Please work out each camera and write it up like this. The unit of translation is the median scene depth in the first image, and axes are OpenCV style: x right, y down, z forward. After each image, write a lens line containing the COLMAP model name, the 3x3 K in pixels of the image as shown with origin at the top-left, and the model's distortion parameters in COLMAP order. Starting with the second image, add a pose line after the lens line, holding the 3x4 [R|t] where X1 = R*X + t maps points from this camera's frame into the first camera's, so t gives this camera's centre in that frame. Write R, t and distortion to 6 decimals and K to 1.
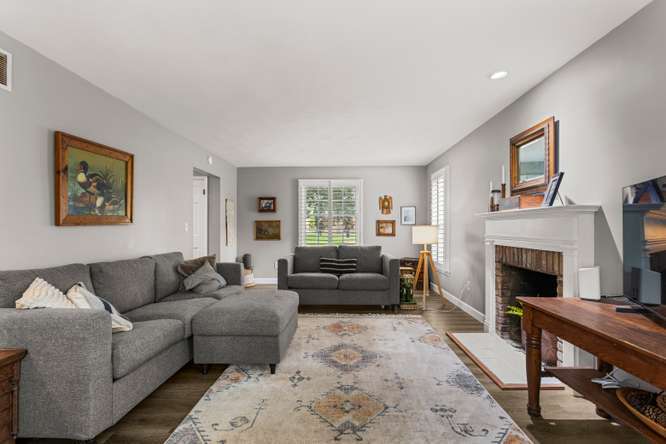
lens RADIAL K [[323.6, 0, 331.3], [0, 323.6, 224.0], [0, 0, 1]] dist [0.000227, -0.000069]
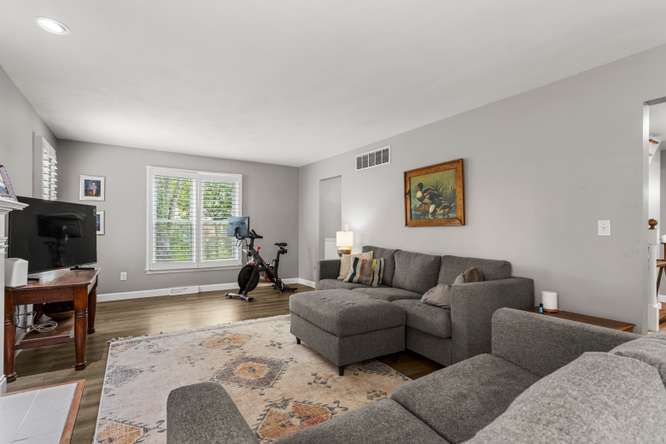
lens RADIAL K [[323.6, 0, 332.9], [0, 323.6, 225.3], [0, 0, 1]] dist [0.000227, -0.000069]
pose [[-0.826052, -0.009277, -0.563518, 0.378115], [-0.001374, 0.999895, -0.014448, 0.020559], [0.563593, -0.011160, -0.825978, 1.907722]]
